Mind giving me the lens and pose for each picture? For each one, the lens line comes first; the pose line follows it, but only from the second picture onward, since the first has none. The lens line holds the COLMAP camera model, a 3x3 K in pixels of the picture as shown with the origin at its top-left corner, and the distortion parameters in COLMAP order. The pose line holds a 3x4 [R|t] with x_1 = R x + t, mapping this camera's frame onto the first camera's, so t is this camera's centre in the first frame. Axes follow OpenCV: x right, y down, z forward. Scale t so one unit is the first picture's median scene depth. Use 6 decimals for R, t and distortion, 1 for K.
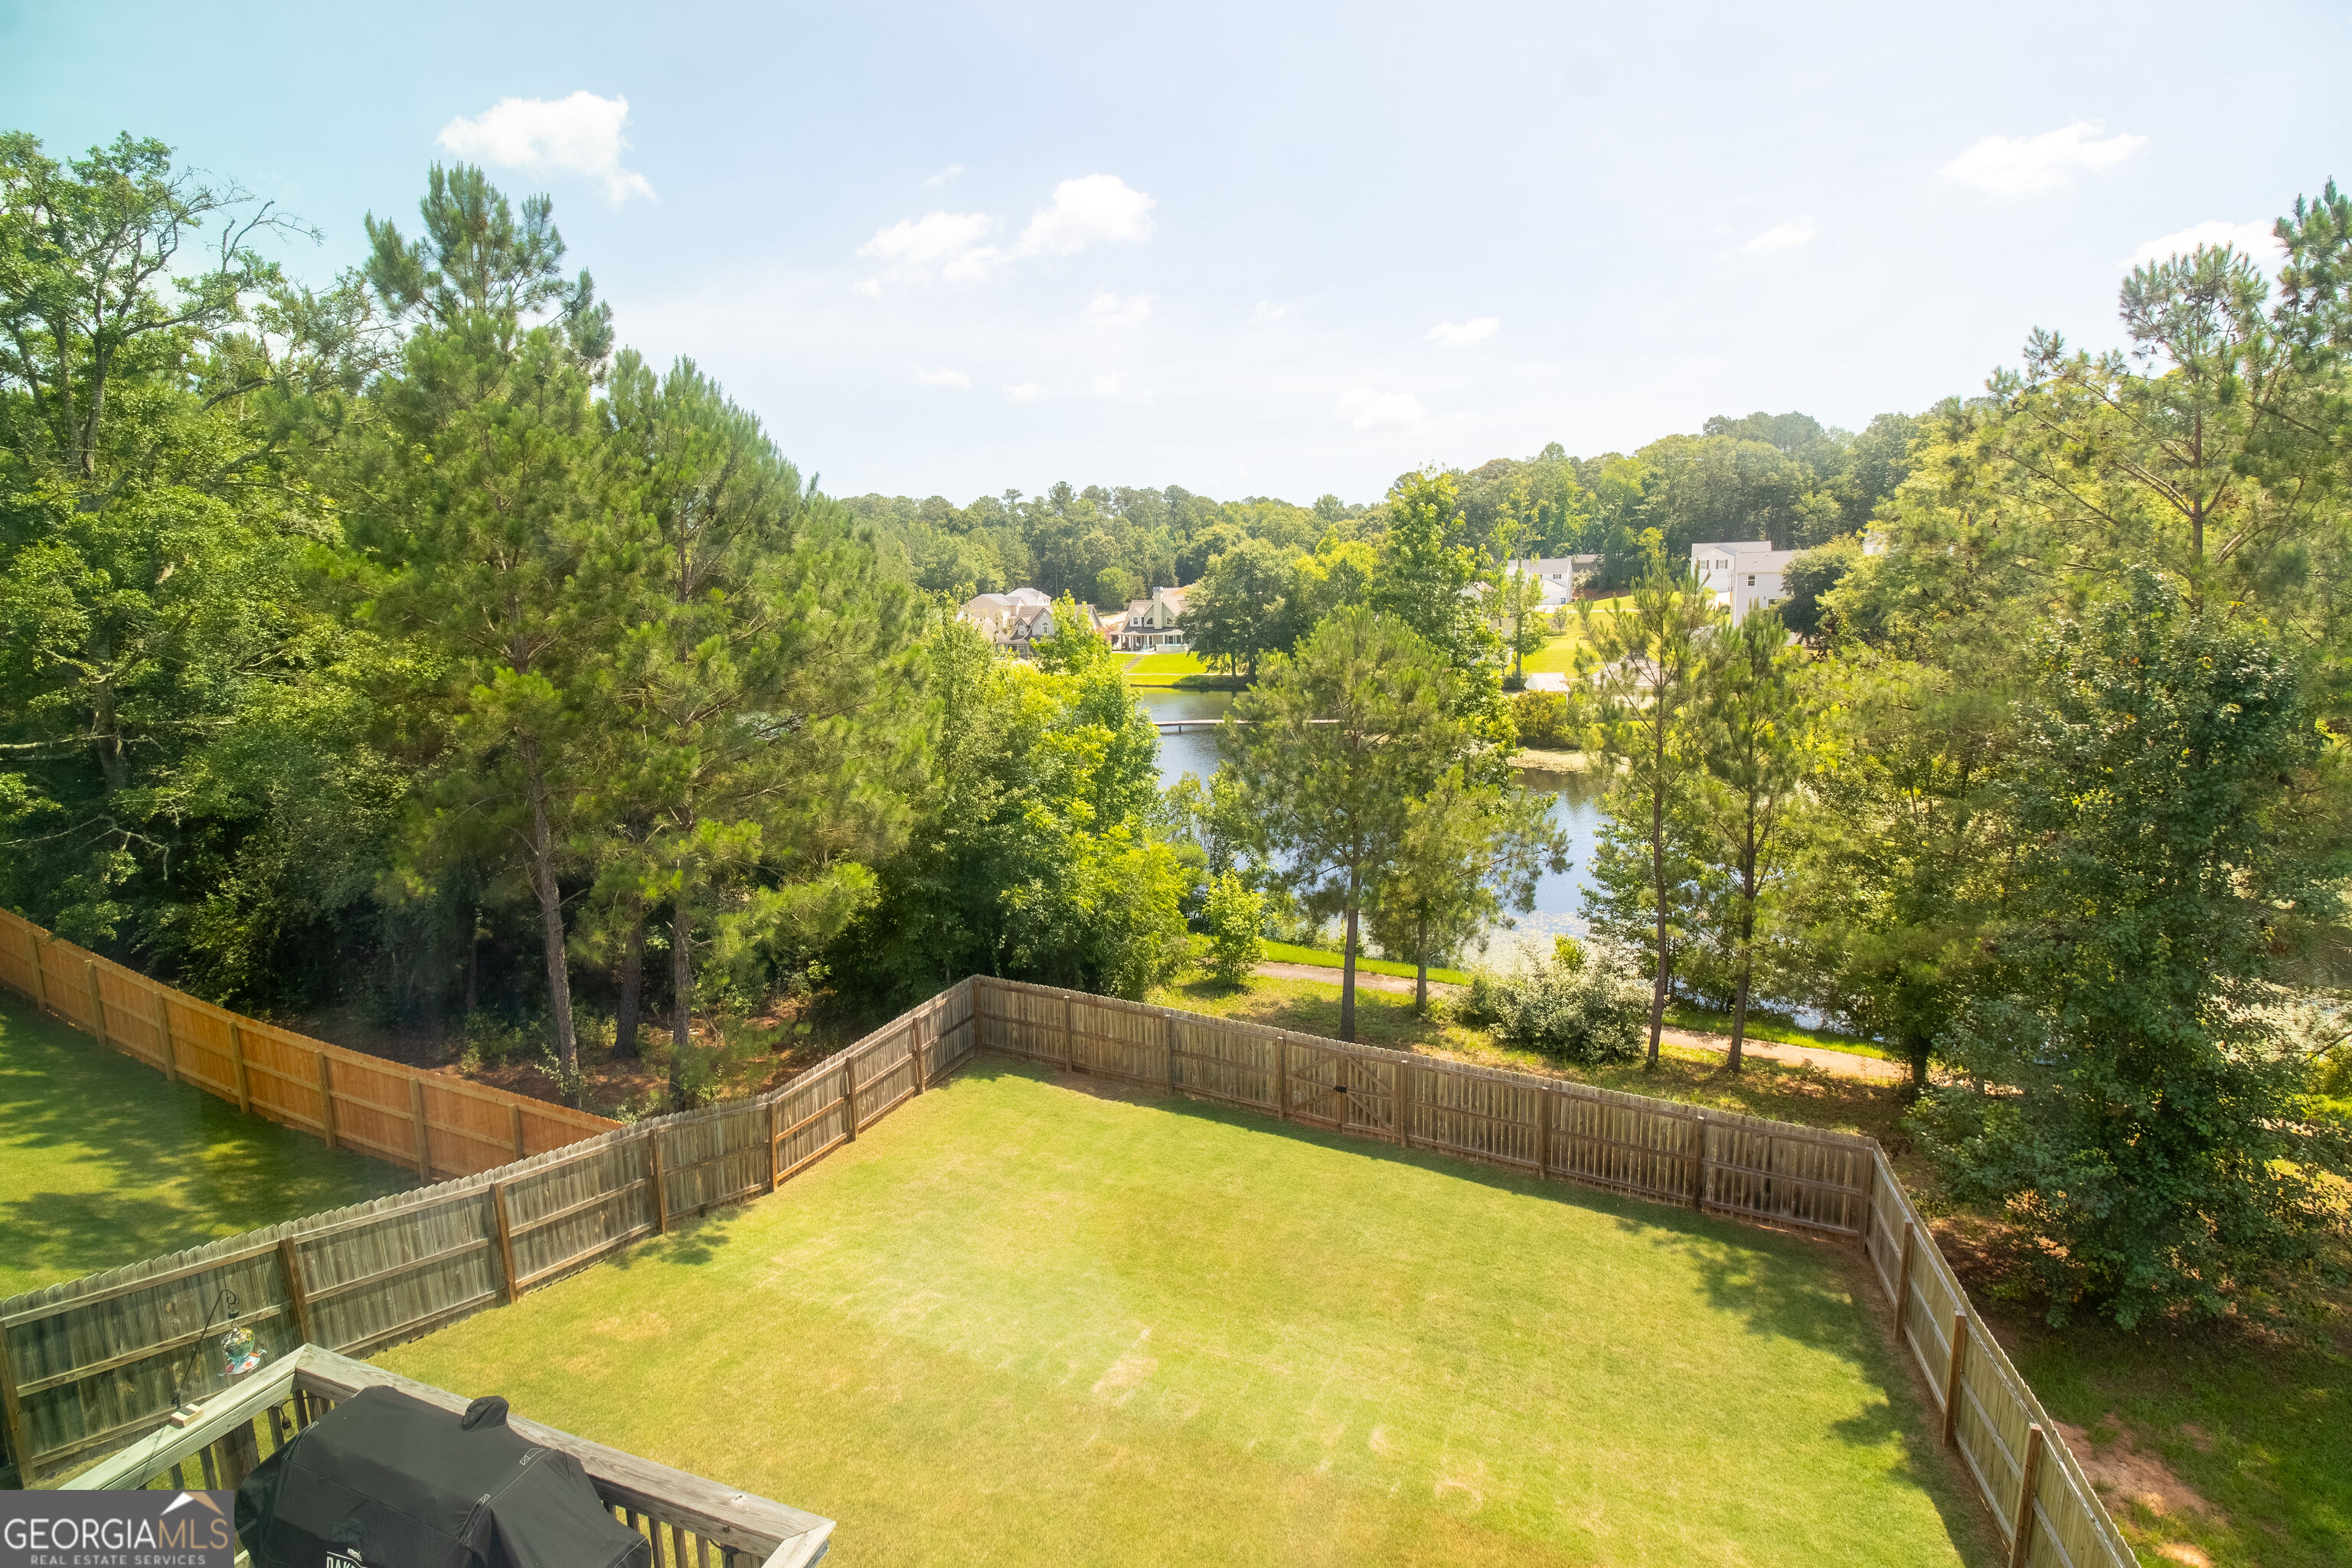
lens RADIAL K [[1080.7, 0, 1182.2], [0, 1080.7, 740.0], [0, 0, 1]] dist [0.001532, -0.016338]
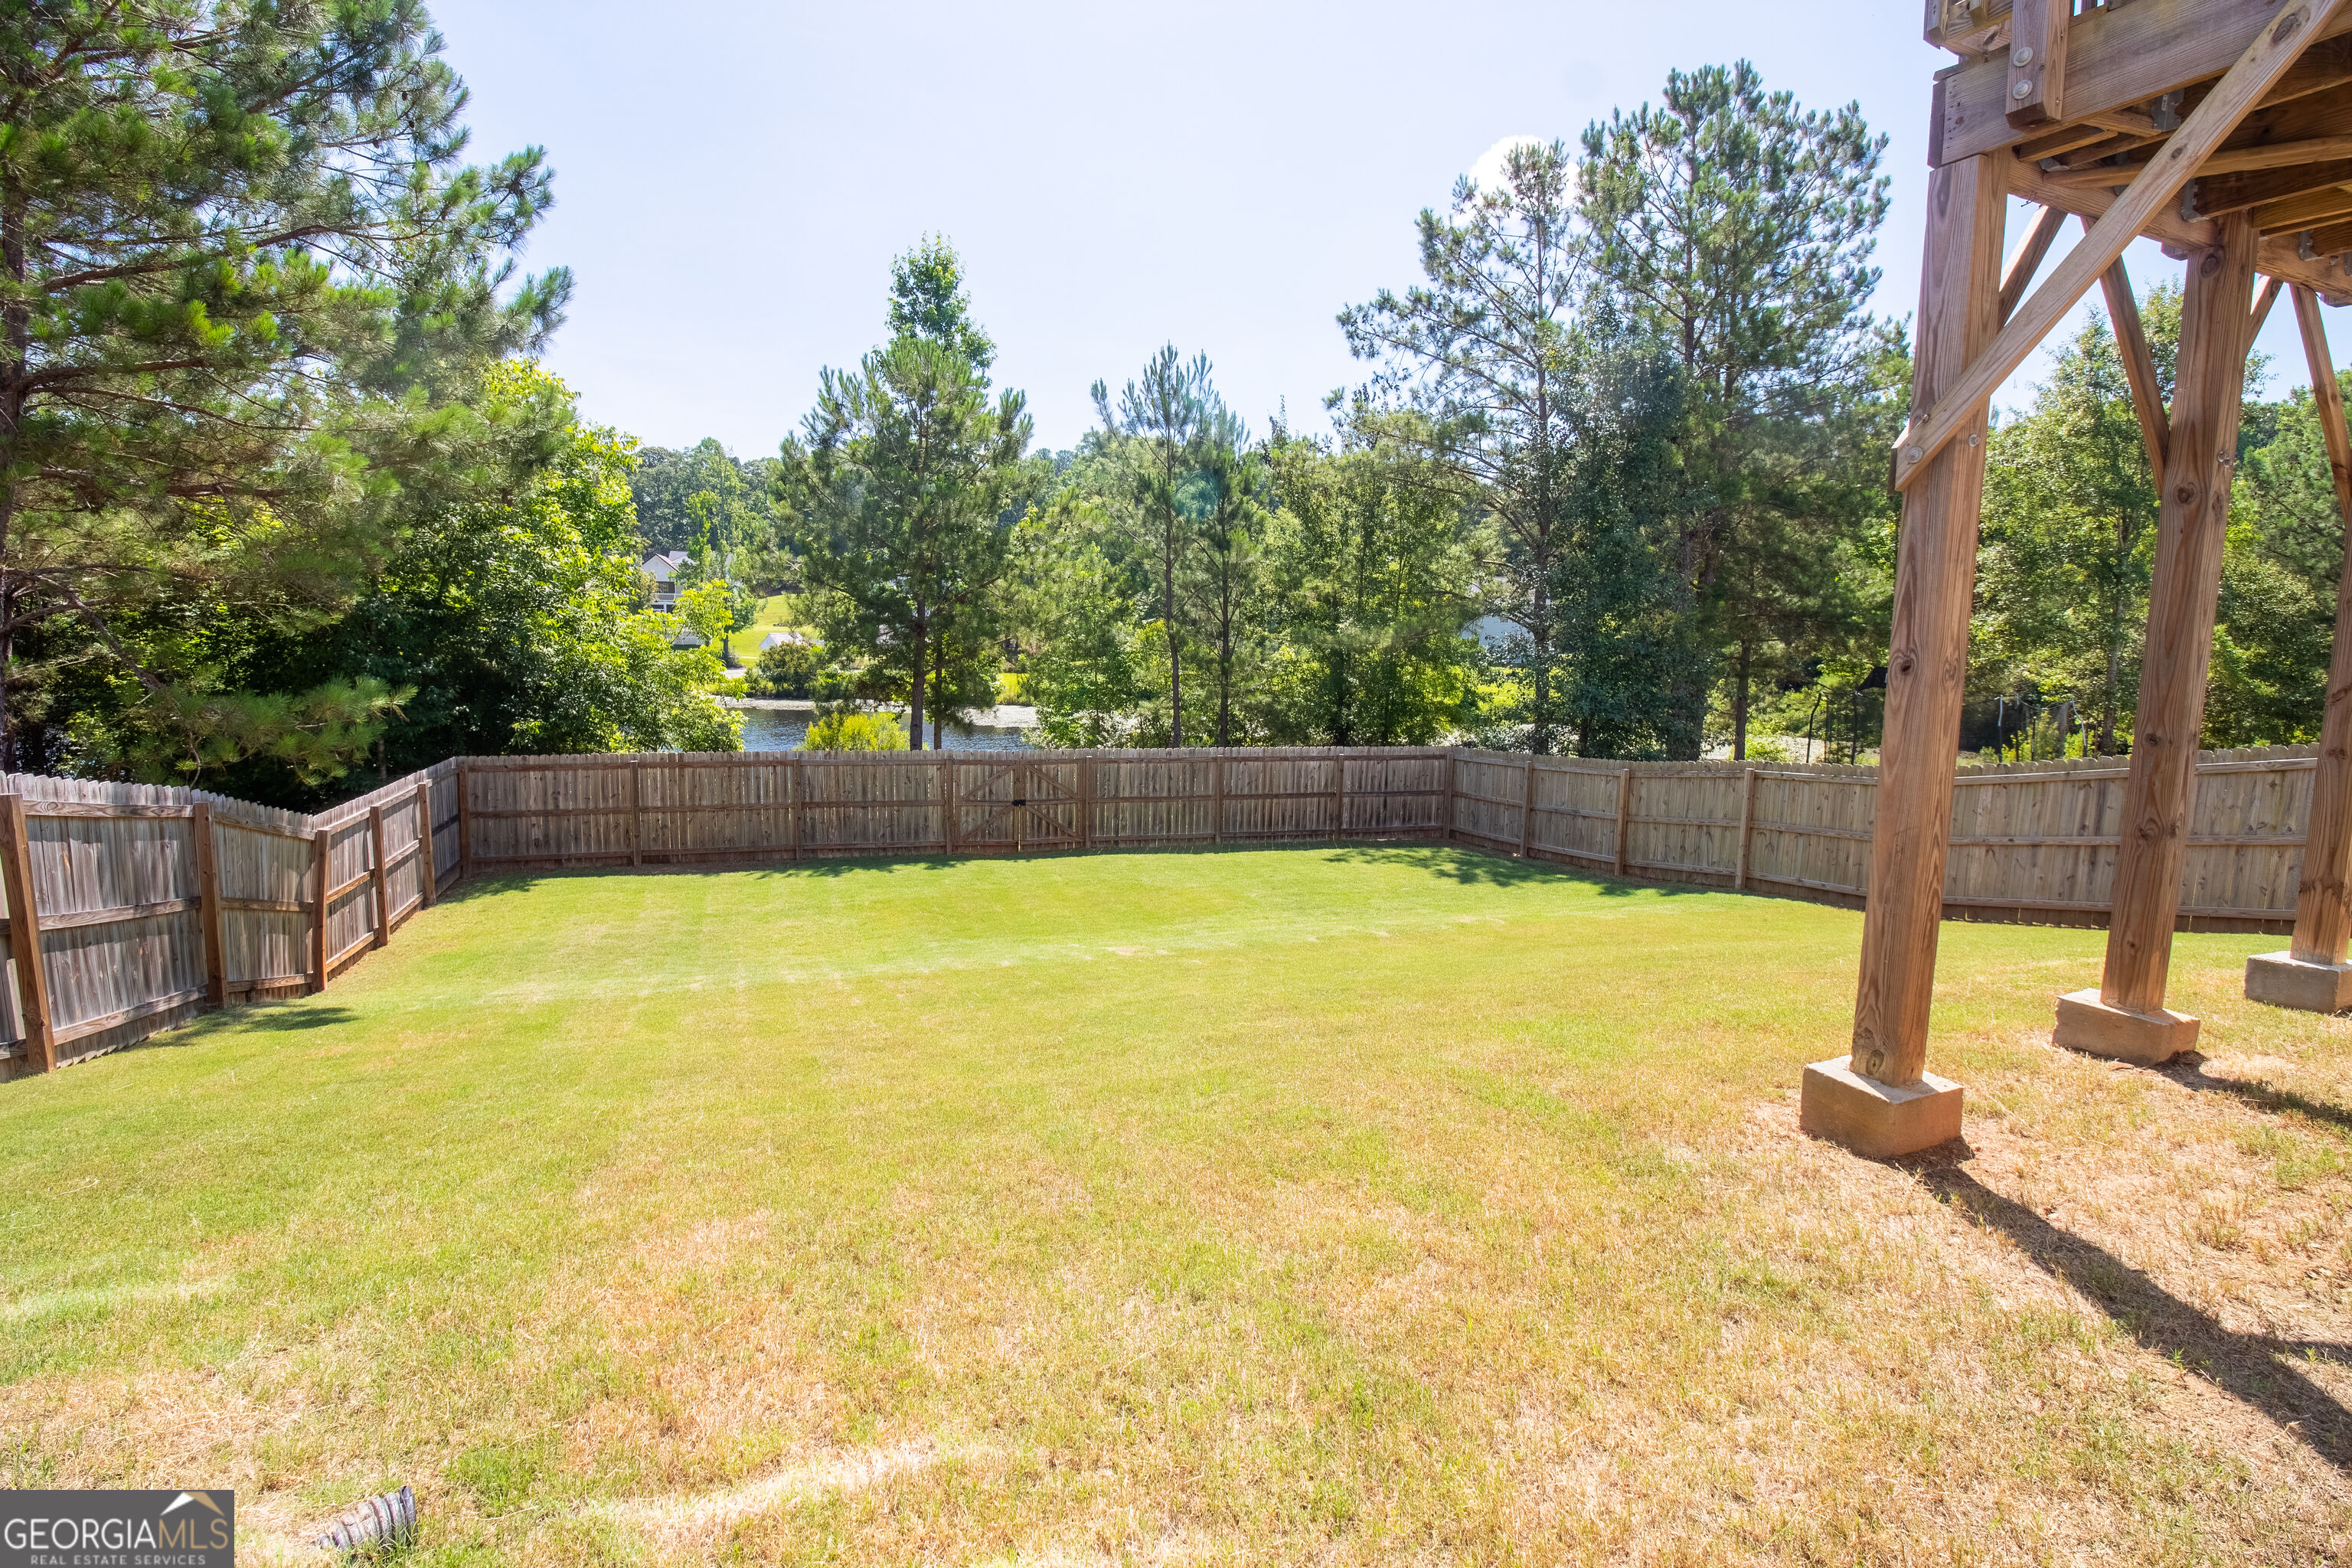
lens RADIAL K [[1080.7, 0, 1182.2], [0, 1080.7, 740.0], [0, 0, 1]] dist [0.001532, -0.016338]
pose [[0.726801, -0.043527, 0.685467, -0.373354], [0.058870, 0.998265, 0.000970, 0.267398], [-0.684320, 0.039648, 0.728103, 0.216957]]
